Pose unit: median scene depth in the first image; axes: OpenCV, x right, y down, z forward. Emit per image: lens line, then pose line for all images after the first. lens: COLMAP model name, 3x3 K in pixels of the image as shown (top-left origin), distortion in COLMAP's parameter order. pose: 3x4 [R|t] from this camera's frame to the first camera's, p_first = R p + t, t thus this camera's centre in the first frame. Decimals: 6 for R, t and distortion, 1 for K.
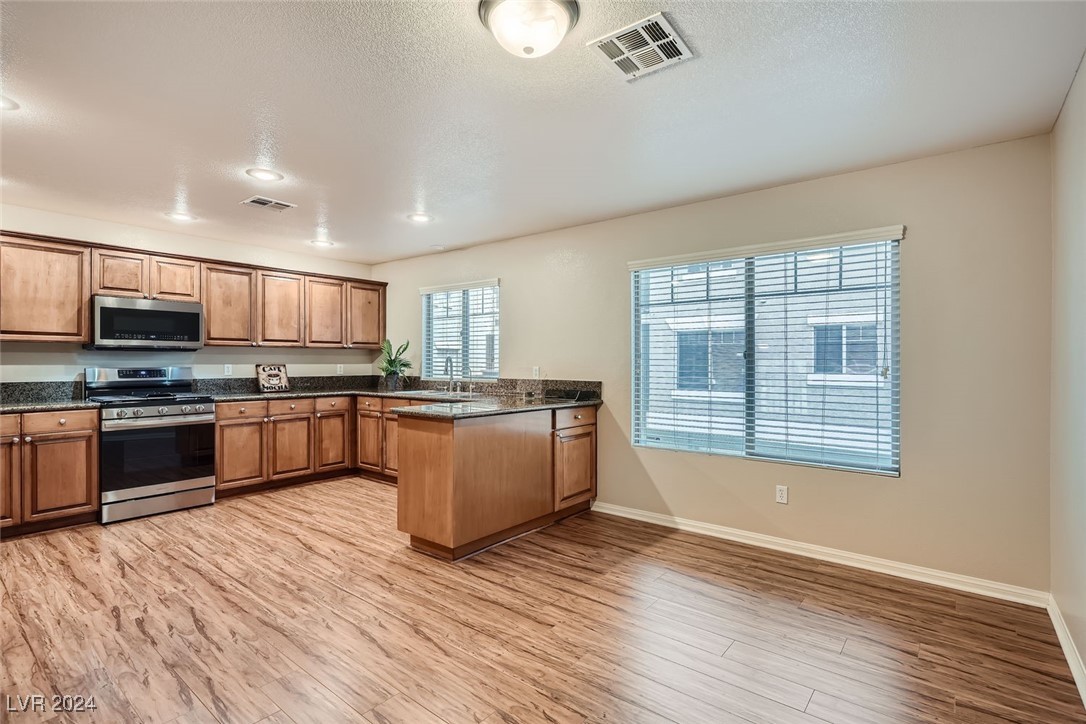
lens RADIAL K [[517.1, 0, 543.0], [0, 517.1, 362.0], [0, 0, 1]] dist [-0.002182, 0.000167]
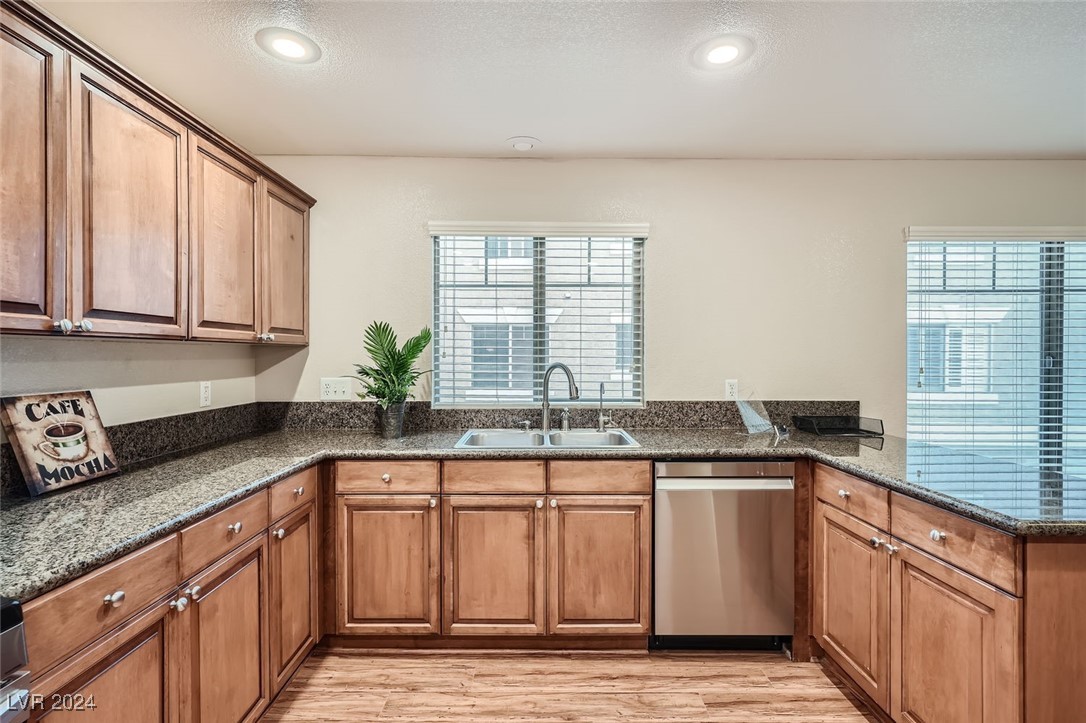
lens RADIAL K [[517.5, 0, 544.4], [0, 517.5, 357.8], [0, 0, 1]] dist [-0.006822, 0.006538]
pose [[0.776966, -0.005055, 0.629522, -0.644869], [0.001466, 0.999980, 0.006221, -0.023323], [-0.629541, -0.003910, 0.776958, 0.767131]]
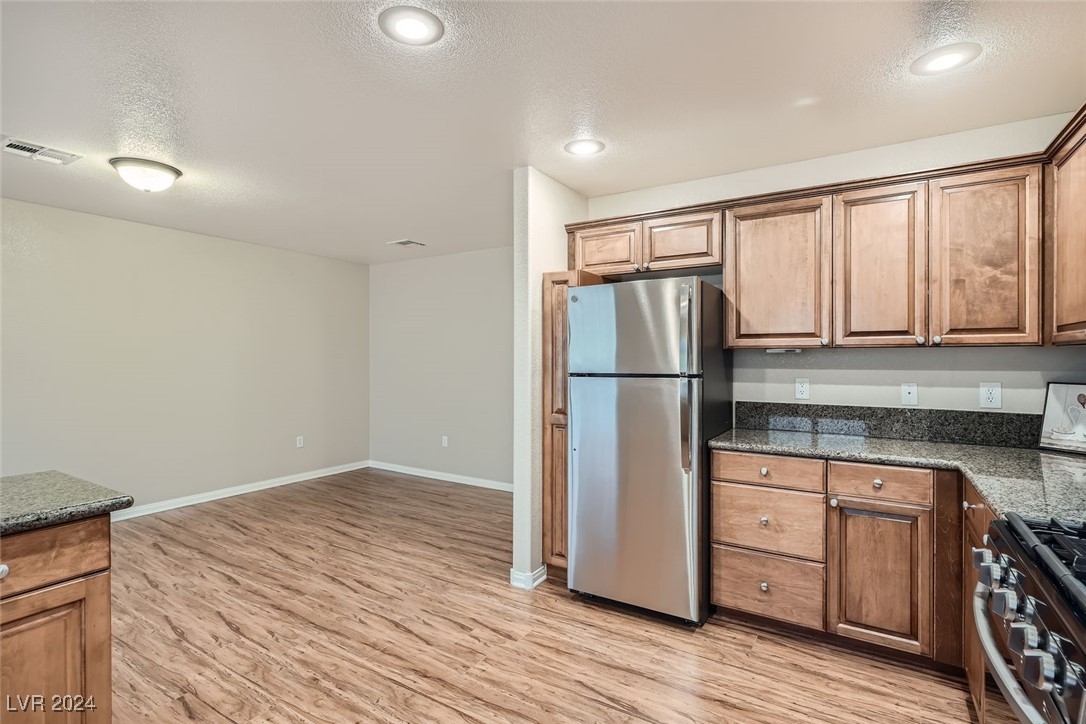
lens RADIAL K [[522.9, 0, 543.8], [0, 522.9, 356.3], [0, 0, 1]] dist [-0.003100, -0.000098]
pose [[-0.993386, -0.006231, -0.114657, -0.481024], [-0.006098, 0.999980, -0.001515, -0.022352], [0.114664, -0.000806, -0.993404, 1.212097]]
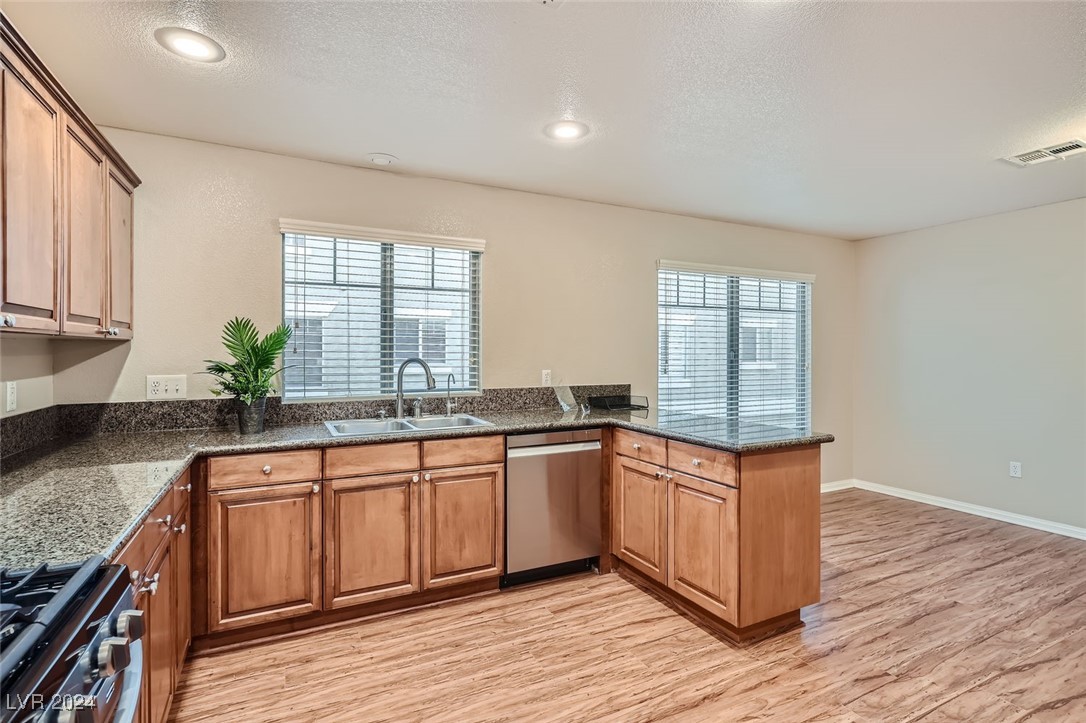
lens RADIAL K [[522.5, 0, 540.0], [0, 522.5, 350.7], [0, 0, 1]] dist [-0.000581, 0.001194]
pose [[0.423240, -0.003445, 0.906011, -0.818142], [-0.000298, 0.999992, 0.003941, -0.025711], [-0.906018, -0.001938, 0.423235, 0.783915]]
